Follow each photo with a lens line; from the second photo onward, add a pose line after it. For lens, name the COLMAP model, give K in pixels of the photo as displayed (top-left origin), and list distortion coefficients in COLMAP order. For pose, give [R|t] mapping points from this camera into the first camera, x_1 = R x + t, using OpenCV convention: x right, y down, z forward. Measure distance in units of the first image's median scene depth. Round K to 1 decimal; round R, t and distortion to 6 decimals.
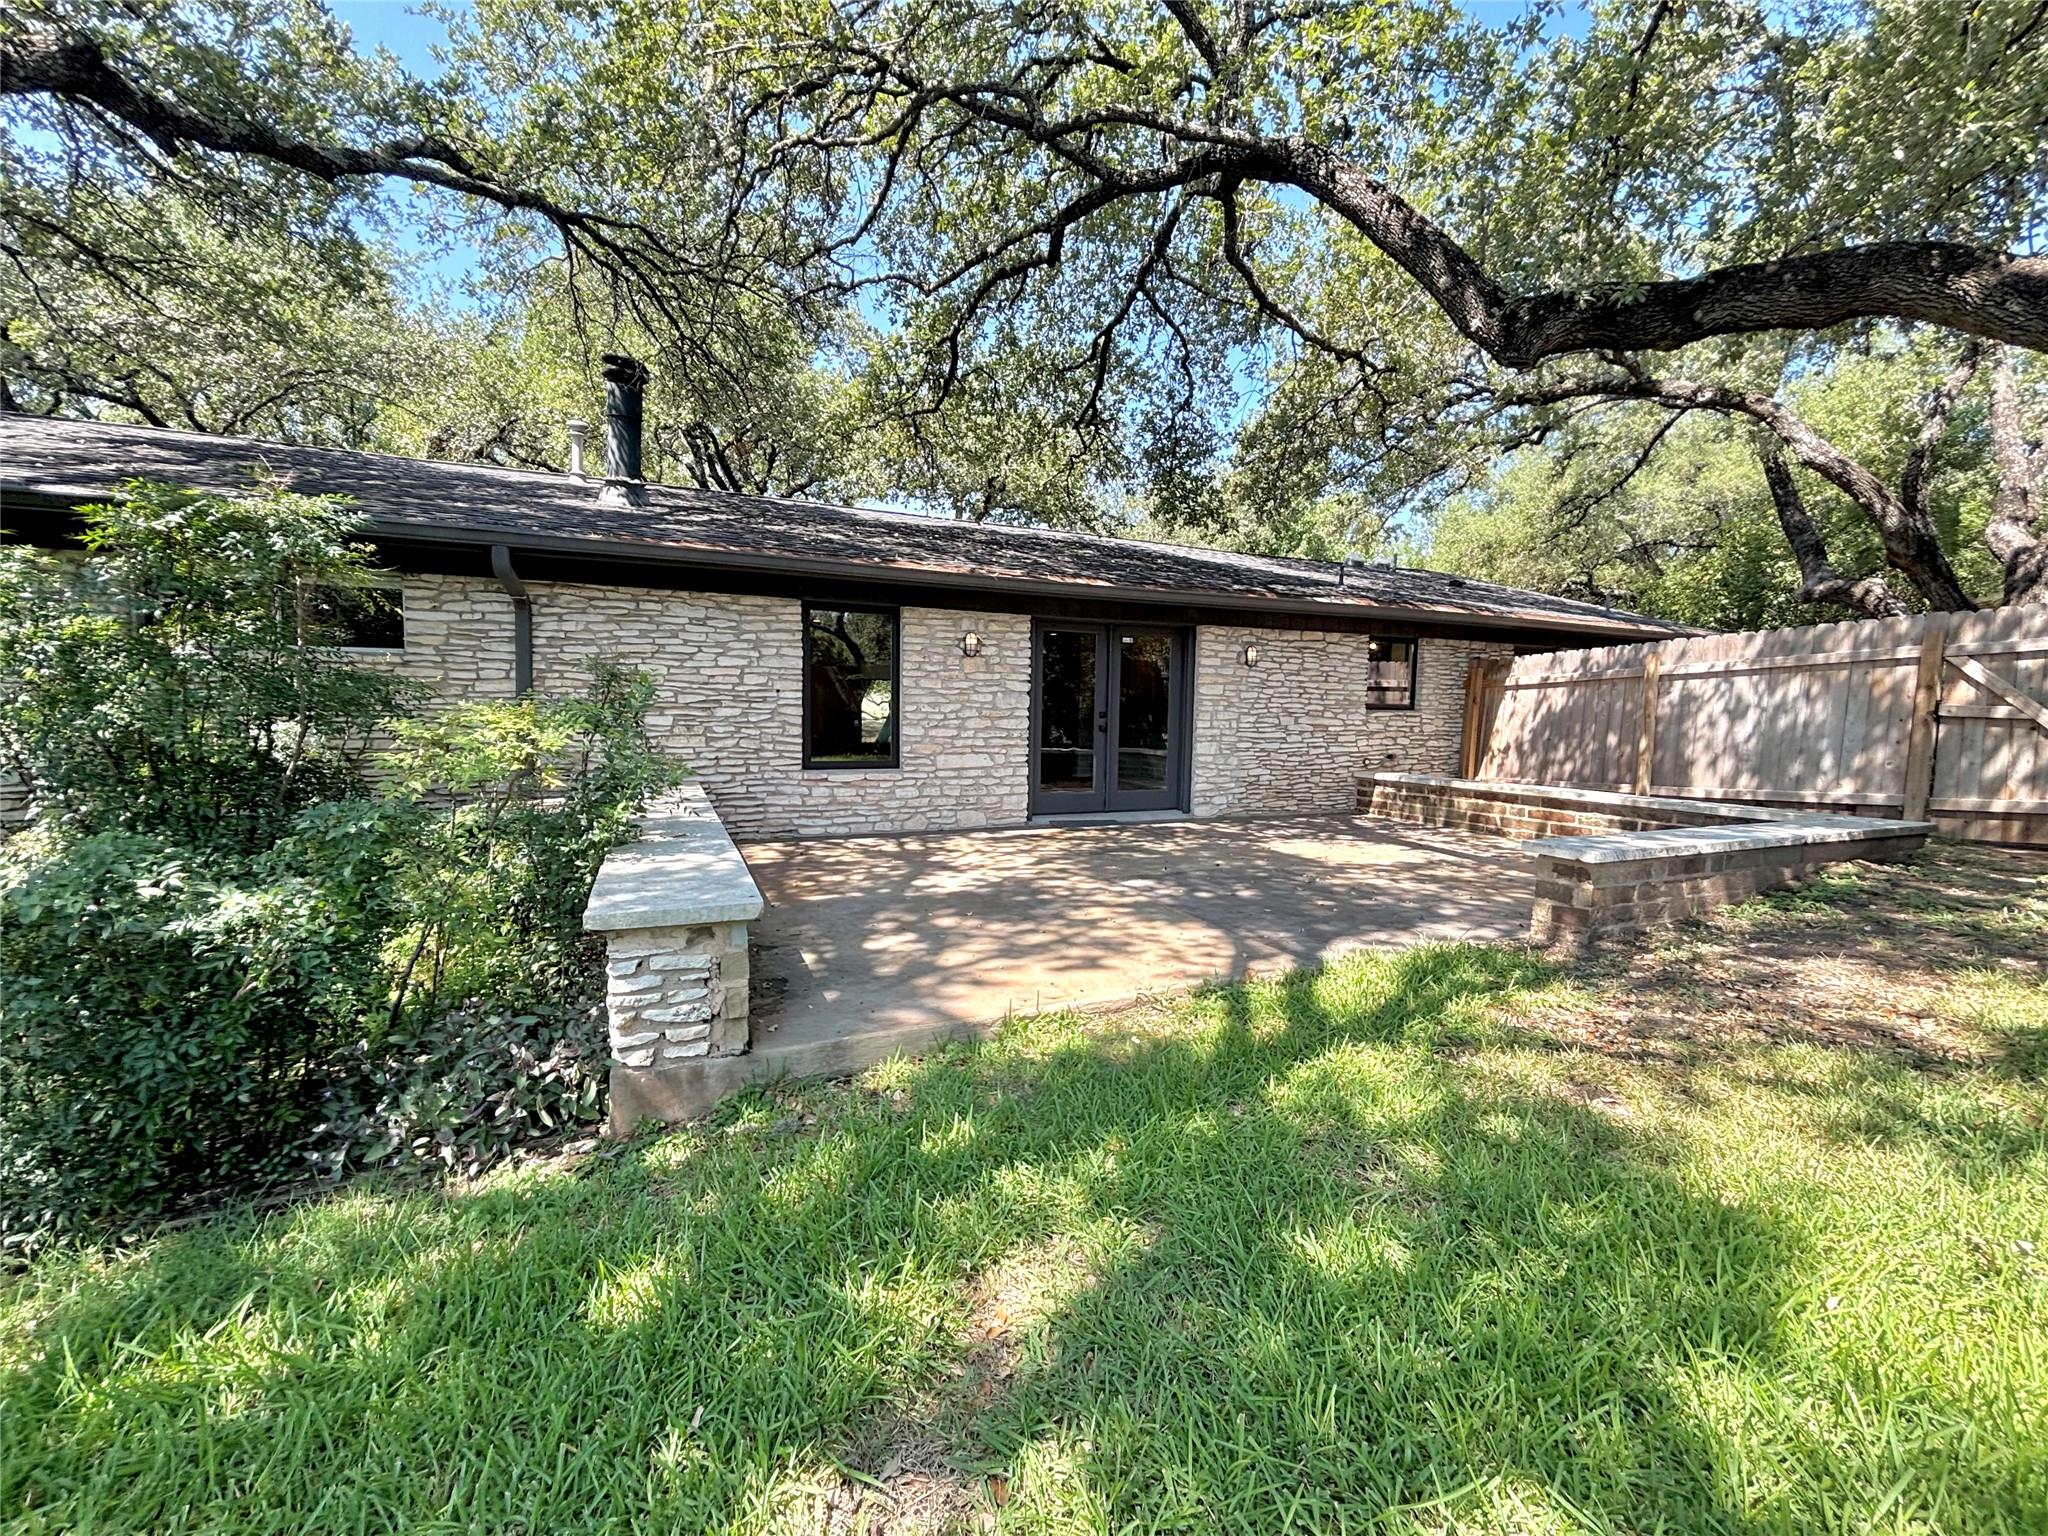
lens RADIAL K [[833.7, 0, 1024.0], [0, 833.7, 768.0], [0, 0, 1]] dist [-0.000425, 0.000019]
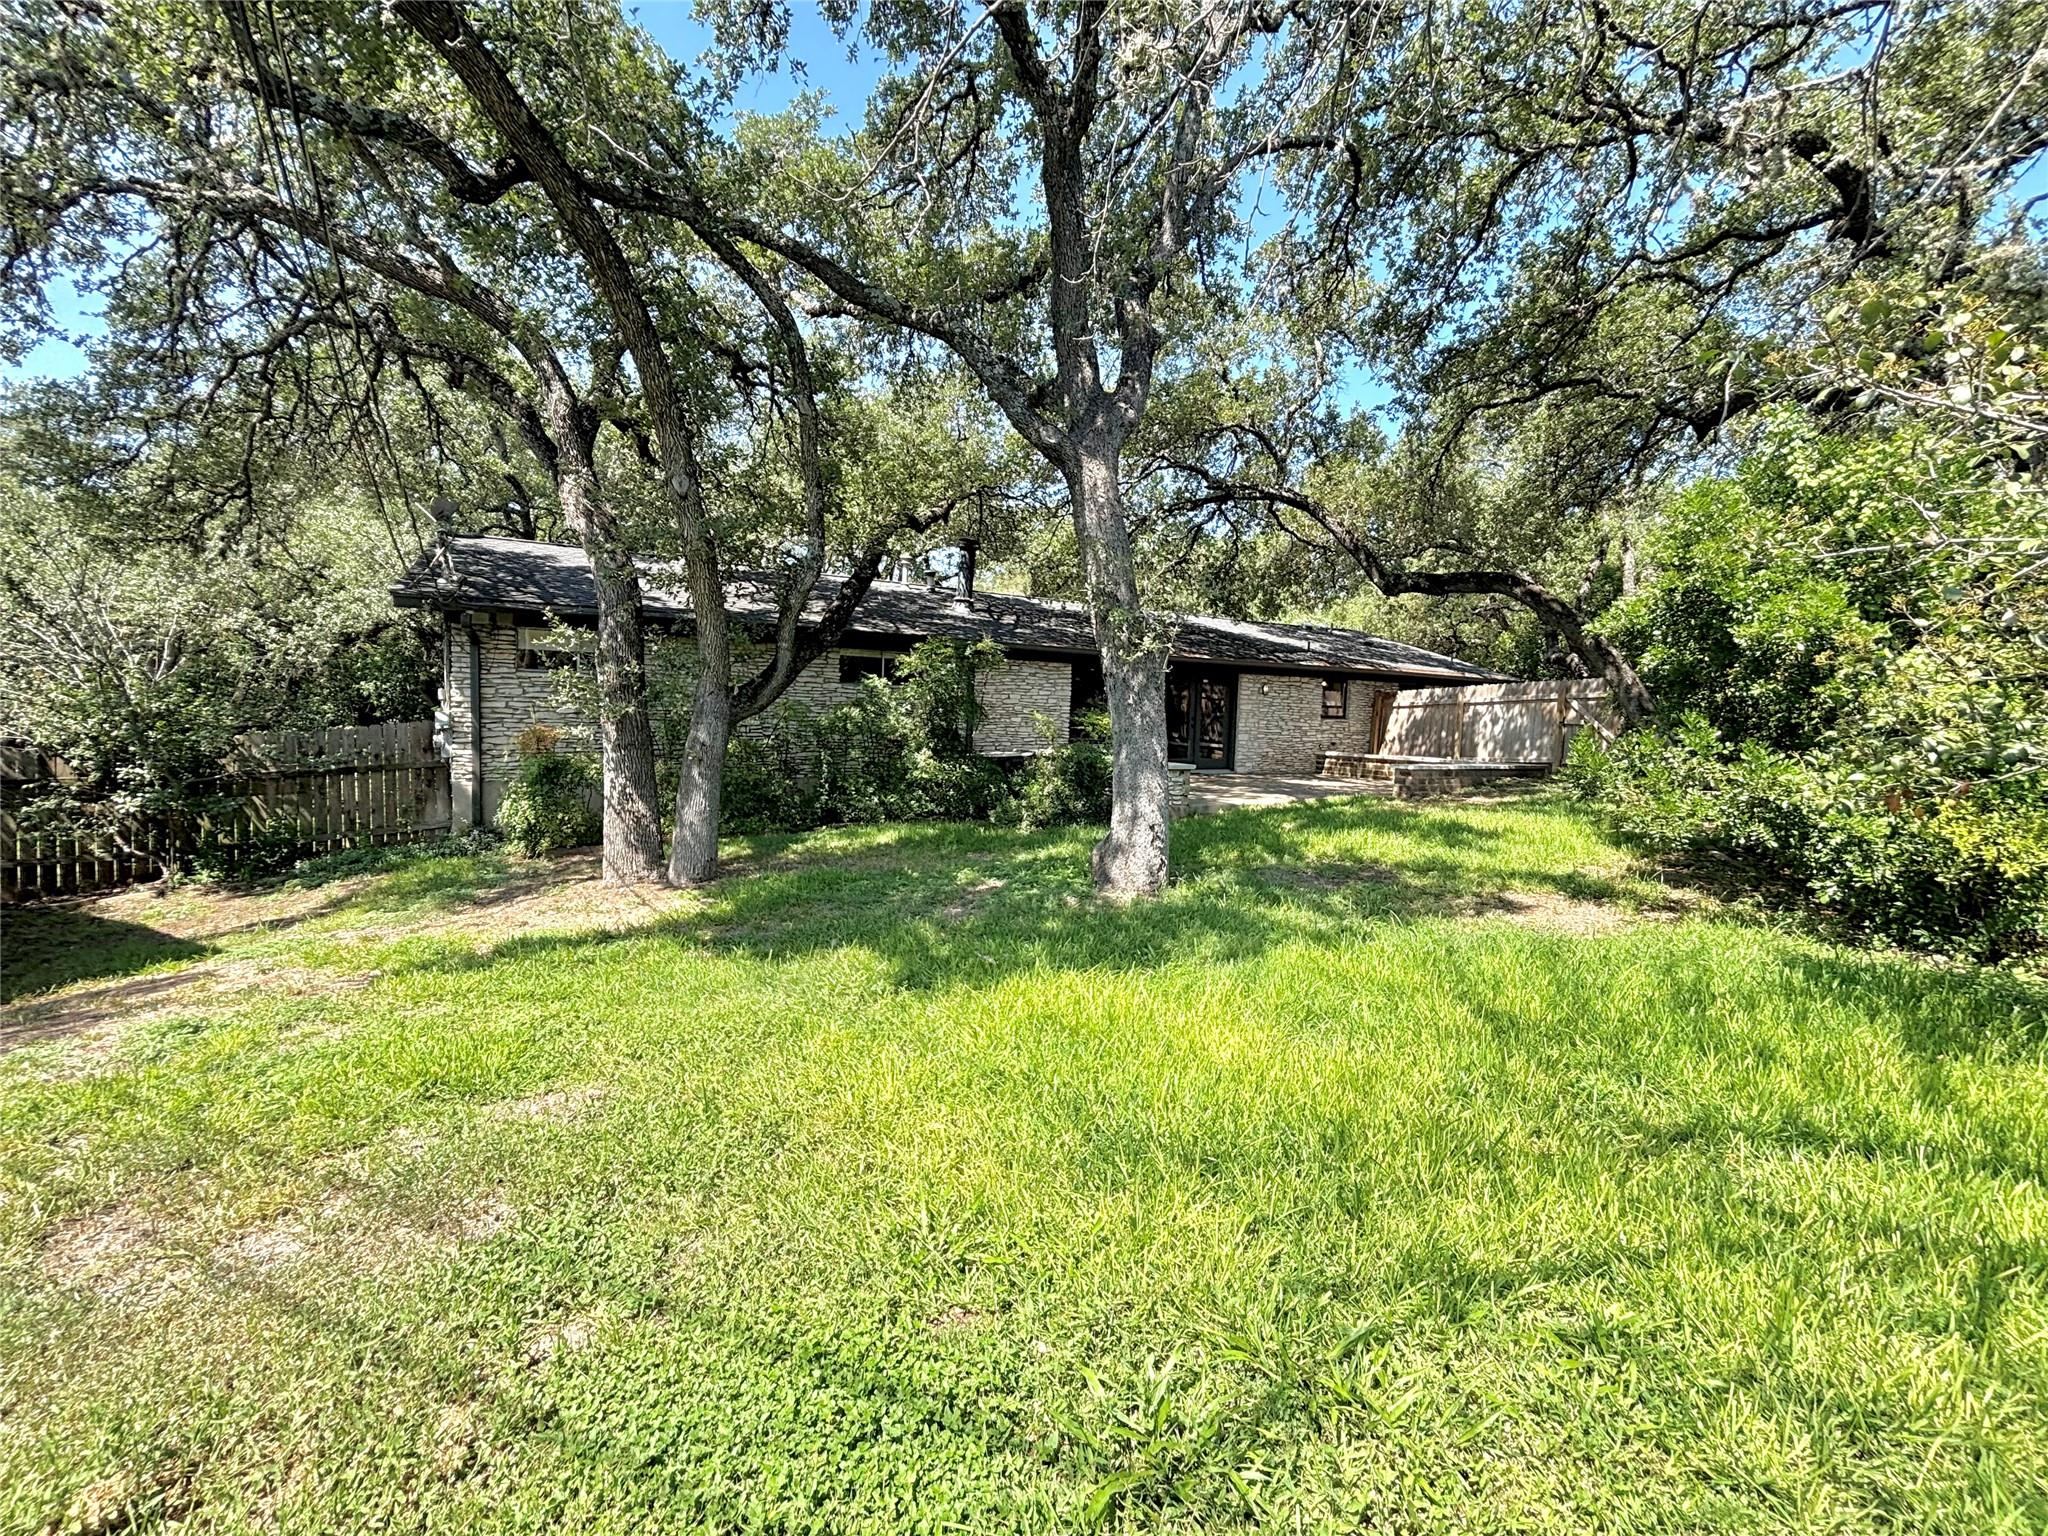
lens RADIAL K [[821.1, 0, 1024.0], [0, 821.1, 768.0], [0, 0, 1]] dist [0.025348, -0.000008]
pose [[0.996448, 0.006944, 0.083927, -0.445686], [-0.006481, 0.999962, -0.005781, 0.062341], [-0.083964, 0.005216, 0.996455, -0.858816]]
